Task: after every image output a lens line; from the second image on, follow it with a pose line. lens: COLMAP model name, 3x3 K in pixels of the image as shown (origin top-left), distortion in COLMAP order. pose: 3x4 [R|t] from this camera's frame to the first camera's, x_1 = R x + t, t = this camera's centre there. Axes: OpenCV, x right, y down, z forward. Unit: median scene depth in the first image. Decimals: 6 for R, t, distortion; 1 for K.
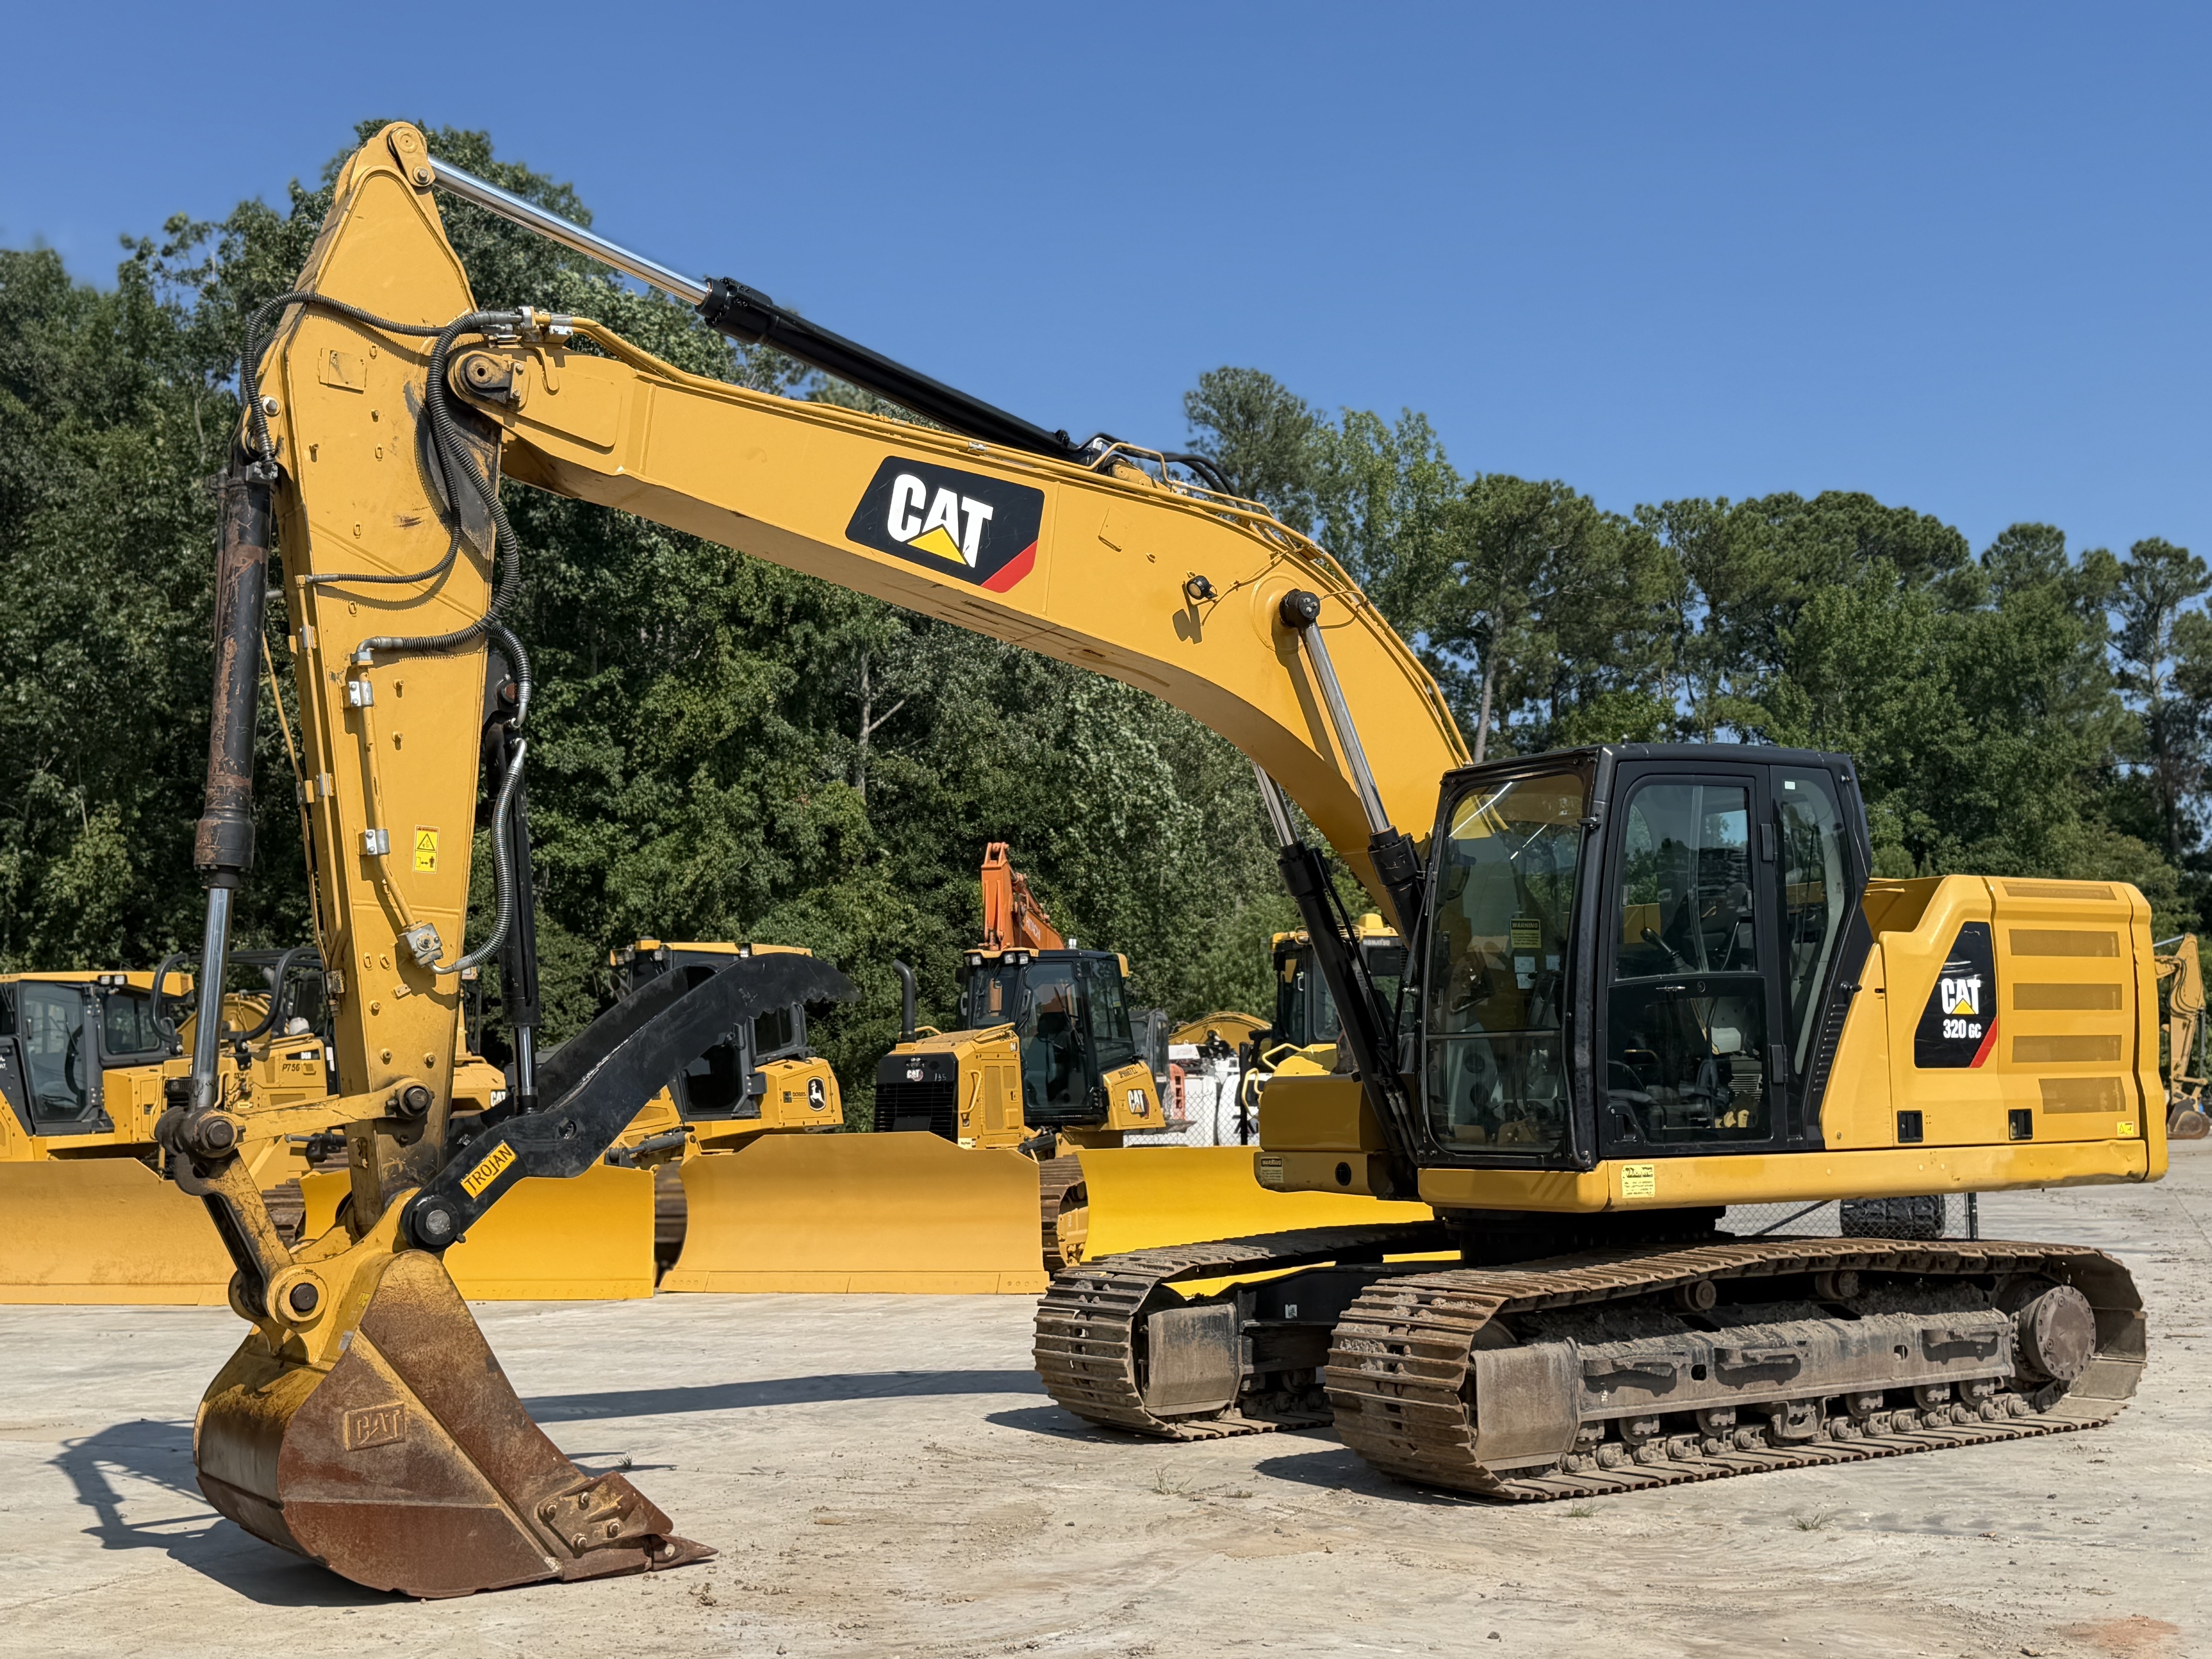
lens RADIAL K [[2797.1, 0, 1106.0], [0, 2797.1, 829.5], [0, 0, 1]] dist [-0.110226, -0.003329]
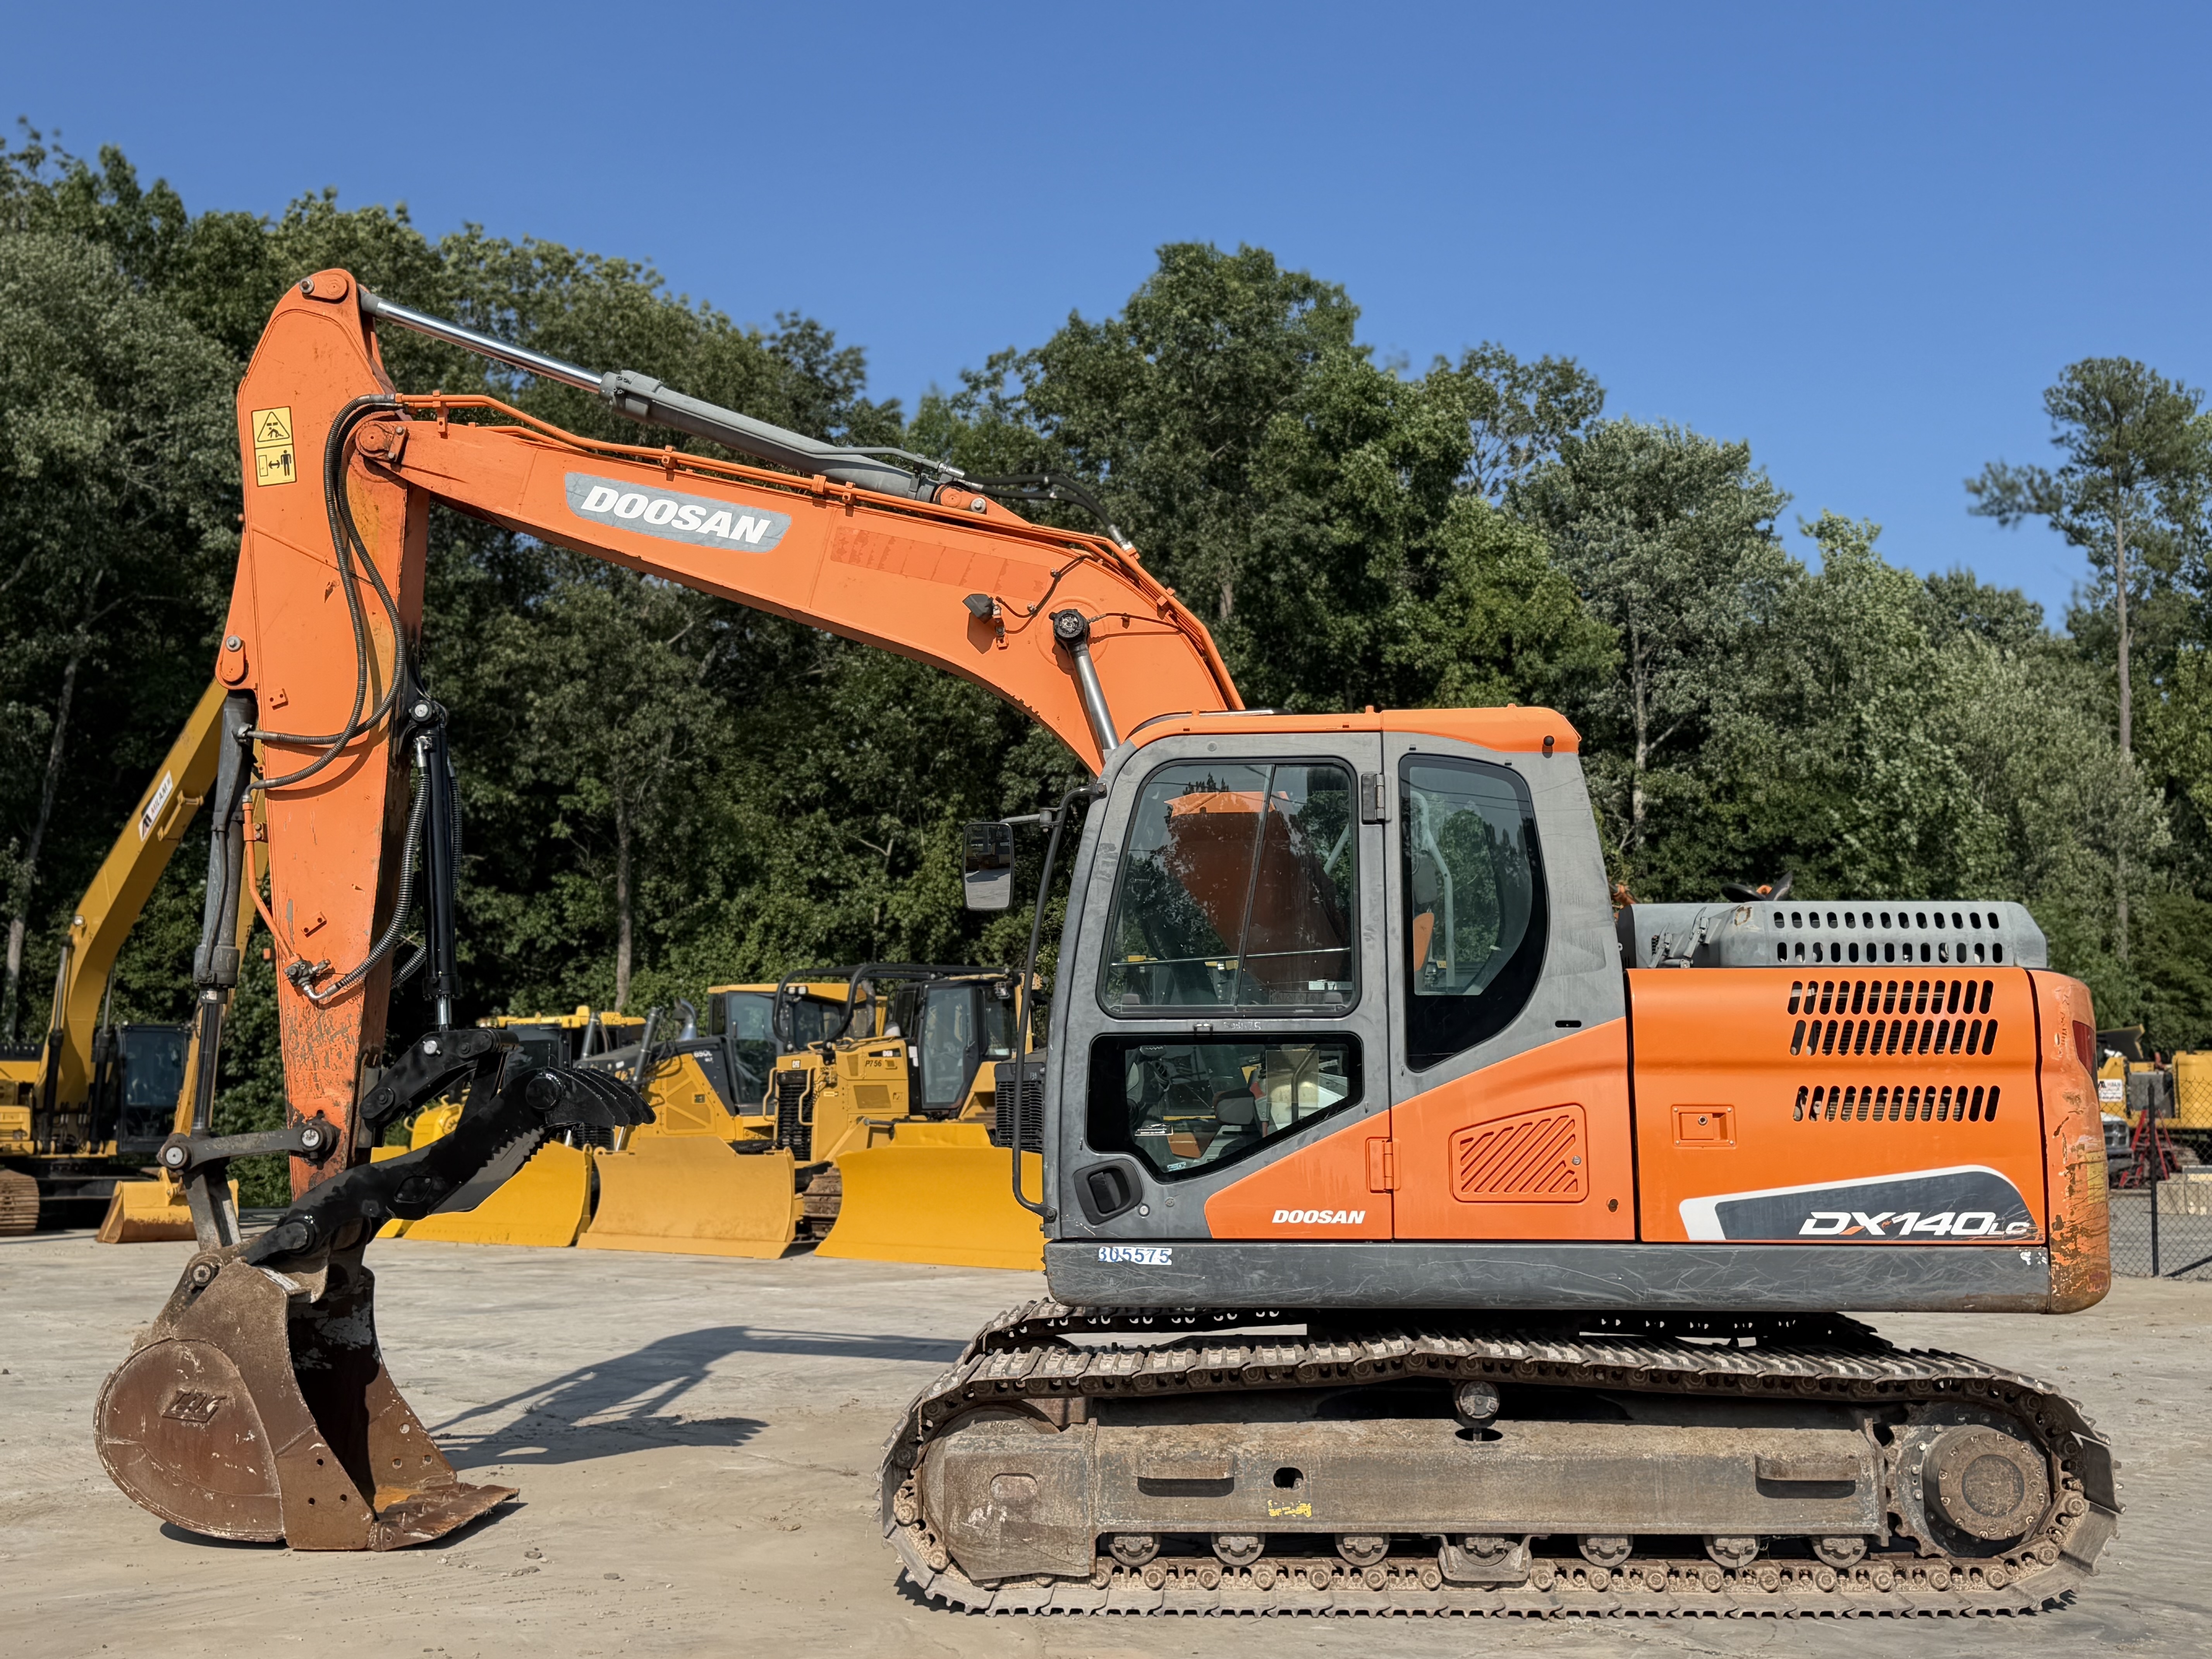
lens RADIAL K [[2259.0, 0, 1106.0], [0, 2259.0, 829.5], [0, 0, 1]] dist [-0.003761, -0.007888]
pose [[0.817079, -0.040658, -0.575091, 0.337990], [0.030850, 0.999164, -0.026809, 0.014563], [0.575700, 0.004163, 0.817650, 0.259438]]
